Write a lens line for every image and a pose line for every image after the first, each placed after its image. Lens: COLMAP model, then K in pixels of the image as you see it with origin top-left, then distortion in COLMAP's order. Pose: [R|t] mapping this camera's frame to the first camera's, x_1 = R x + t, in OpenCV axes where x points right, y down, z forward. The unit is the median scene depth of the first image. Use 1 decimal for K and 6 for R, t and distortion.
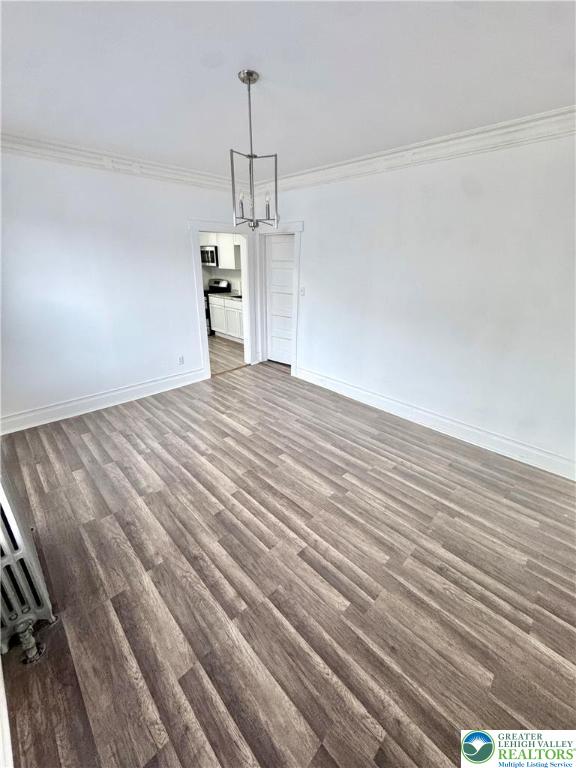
lens RADIAL K [[303.7, 0, 283.2], [0, 303.7, 383.8], [0, 0, 1]] dist [-0.002556, 0.000531]
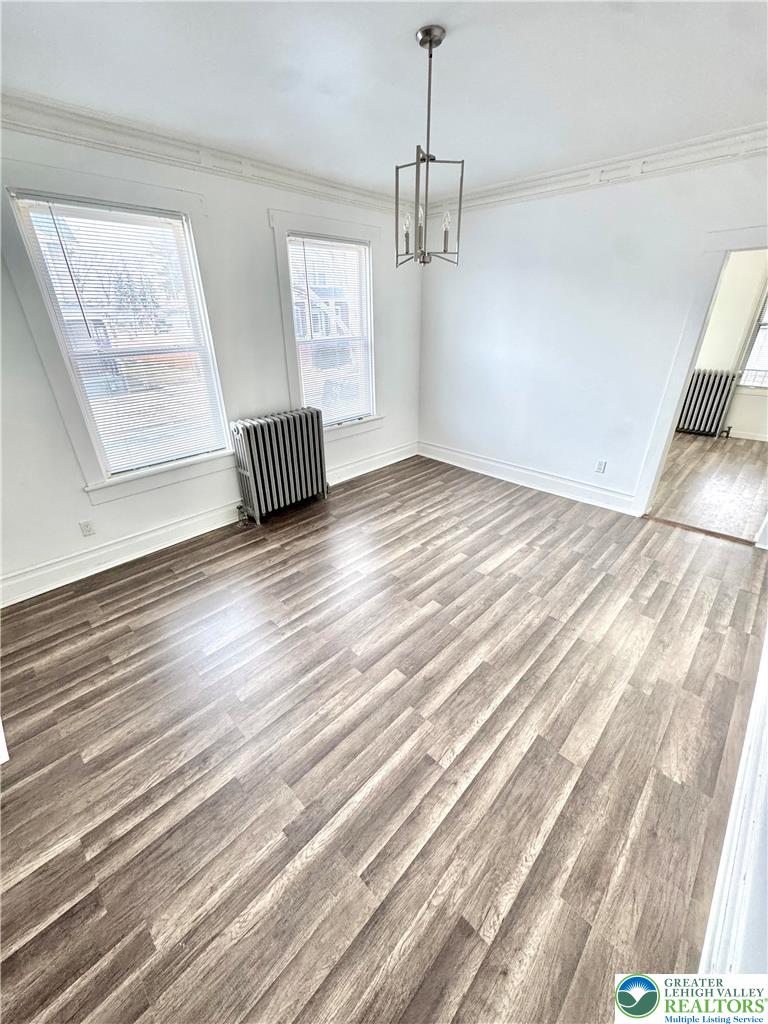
lens RADIAL K [[405.0, 0, 385.1], [0, 405.0, 506.7], [0, 0, 1]] dist [-0.002556, 0.000531]
pose [[0.036435, 0.426230, -0.903881, 0.706194], [-0.368215, 0.846571, 0.384363, -0.251167], [0.929026, 0.318818, 0.187789, 0.638817]]
